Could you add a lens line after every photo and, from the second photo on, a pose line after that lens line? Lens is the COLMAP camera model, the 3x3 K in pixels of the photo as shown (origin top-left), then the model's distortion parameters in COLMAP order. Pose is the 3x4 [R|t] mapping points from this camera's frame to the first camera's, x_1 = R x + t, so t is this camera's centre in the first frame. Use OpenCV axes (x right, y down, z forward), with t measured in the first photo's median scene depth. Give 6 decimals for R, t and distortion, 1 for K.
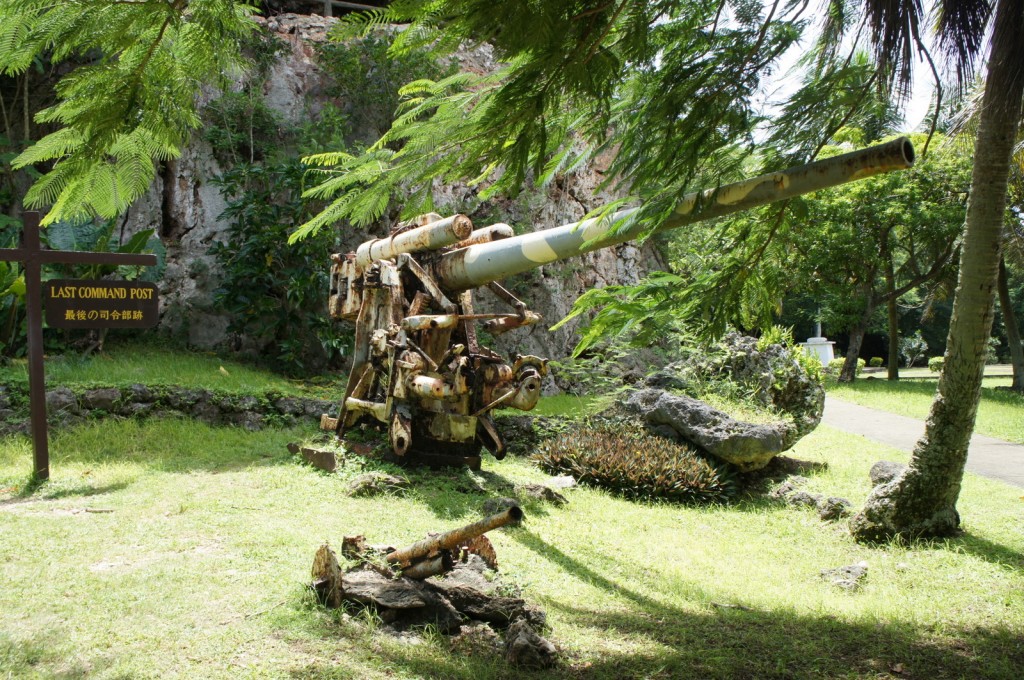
lens RADIAL K [[944.4, 0, 512.8], [0, 944.4, 332.3], [0, 0, 1]] dist [-0.014387, 0.000000]
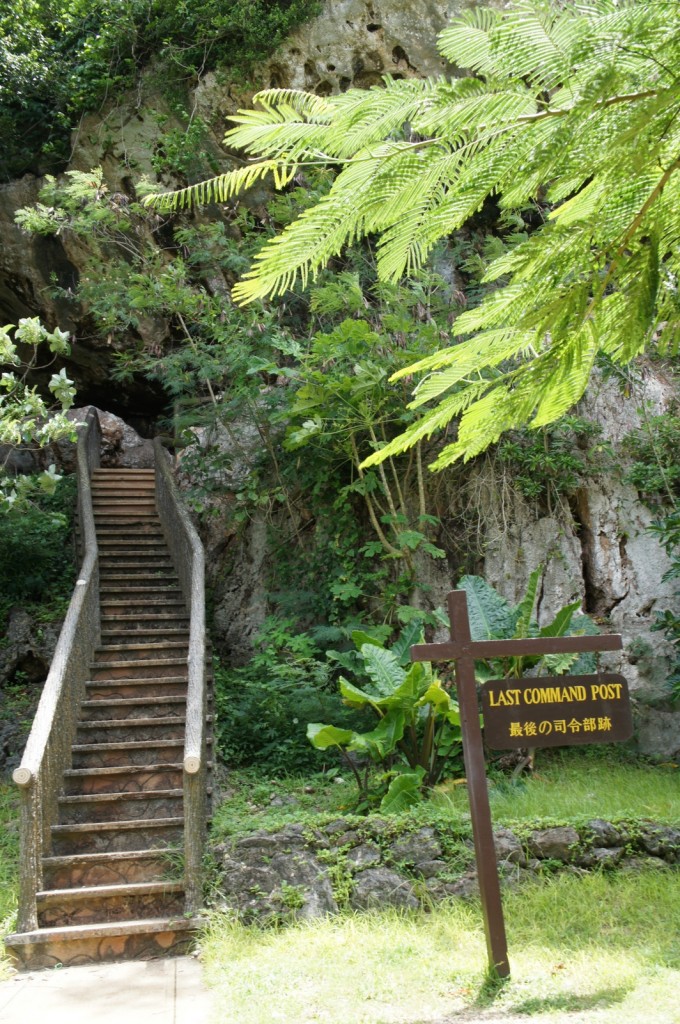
lens RADIAL K [[944.4, 0, 337.6], [0, 944.4, 513.4], [0, 0, 1]] dist [-0.014387, 0.000000]
pose [[0.863673, -0.158836, -0.478372, -0.190566], [0.055551, 0.973266, -0.222863, -0.022648], [0.500981, 0.165907, 0.849407, 0.259141]]
